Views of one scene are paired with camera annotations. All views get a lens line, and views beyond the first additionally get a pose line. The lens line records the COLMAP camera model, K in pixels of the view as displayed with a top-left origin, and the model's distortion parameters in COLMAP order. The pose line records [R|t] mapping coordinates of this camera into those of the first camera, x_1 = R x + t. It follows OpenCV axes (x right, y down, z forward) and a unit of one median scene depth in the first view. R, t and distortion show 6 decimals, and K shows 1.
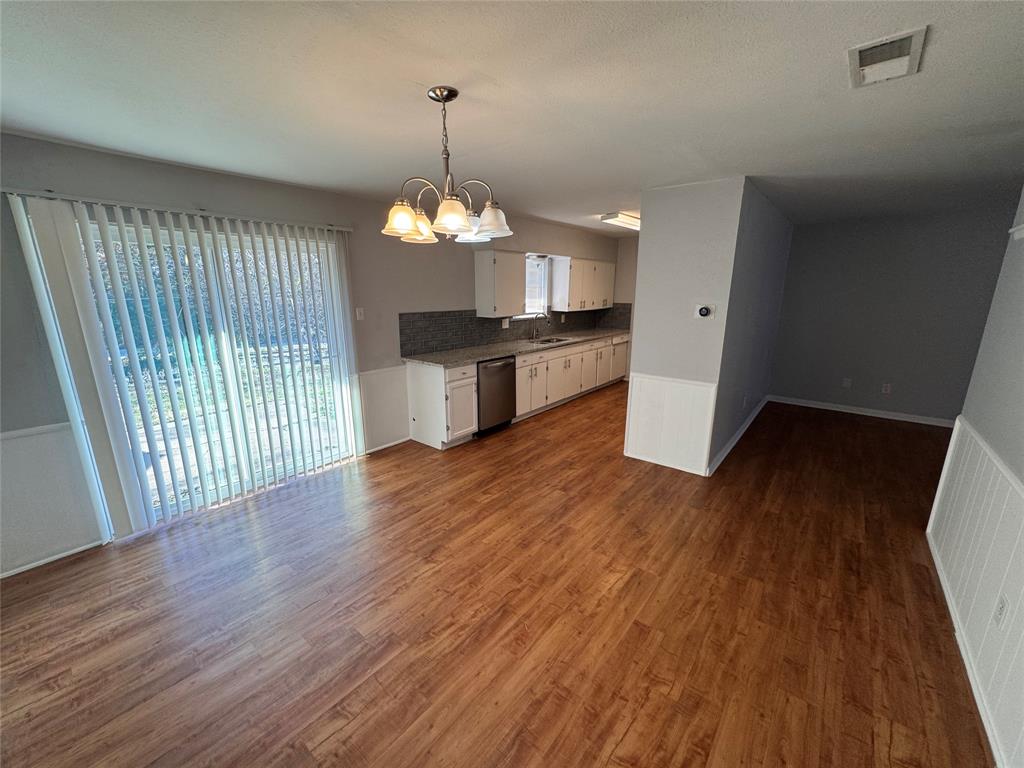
lens RADIAL K [[409.2, 0, 513.0], [0, 409.2, 385.2], [0, 0, 1]] dist [-0.002295, 0.000191]
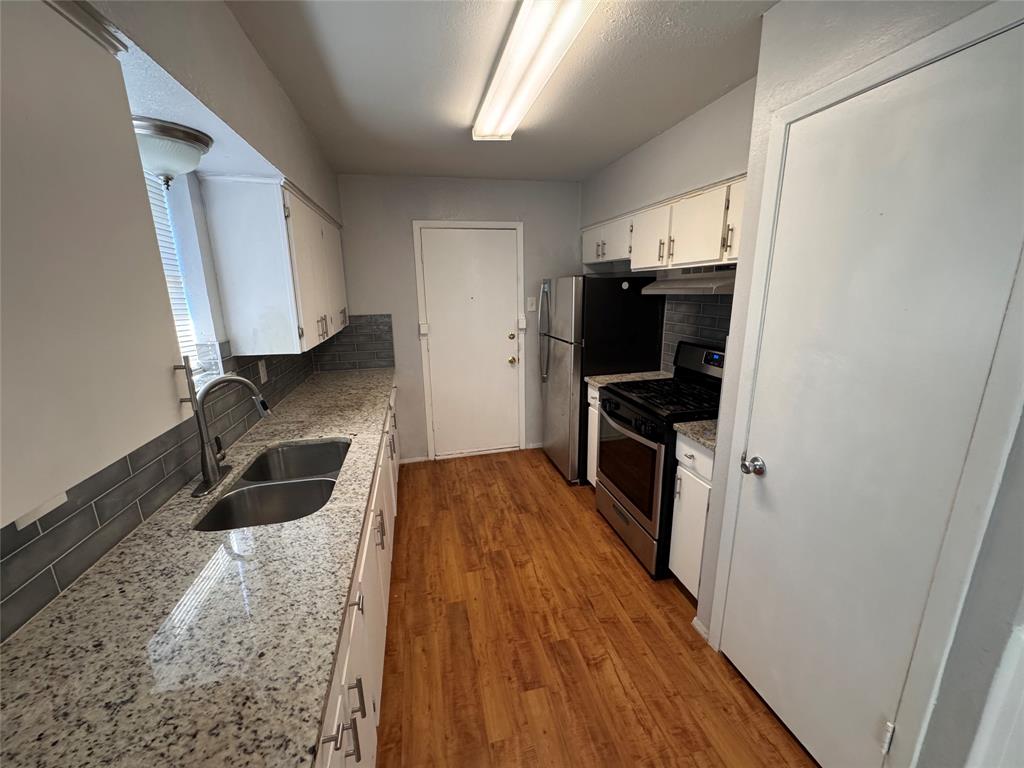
lens RADIAL K [[409.2, 0, 513.0], [0, 409.2, 385.2], [0, 0, 1]] dist [-0.002295, 0.000191]
pose [[0.609306, -0.197442, 0.767960, -0.033696], [0.200945, 0.975336, 0.091326, -0.299586], [-0.767051, 0.098672, 0.633953, 1.326836]]
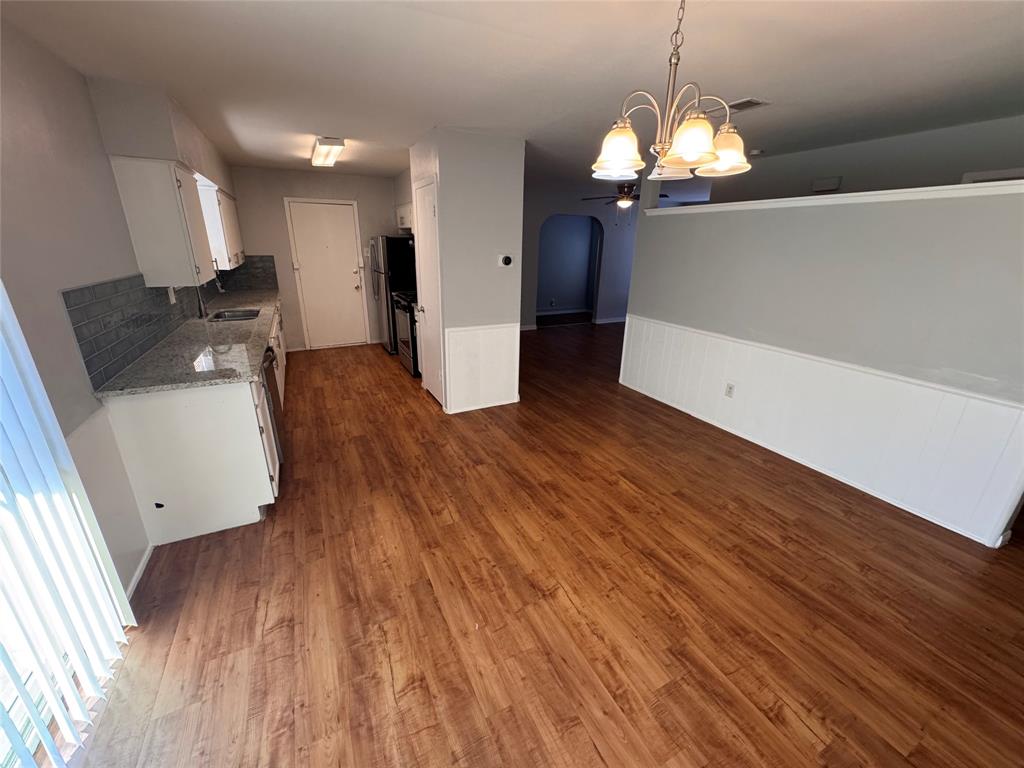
lens RADIAL K [[409.2, 0, 513.0], [0, 409.2, 385.2], [0, 0, 1]] dist [-0.002295, 0.000191]
pose [[0.405872, -0.296948, 0.864344, -0.648363], [0.194966, 0.952106, 0.235548, -0.126125], [-0.892892, 0.072915, 0.444328, 0.556091]]
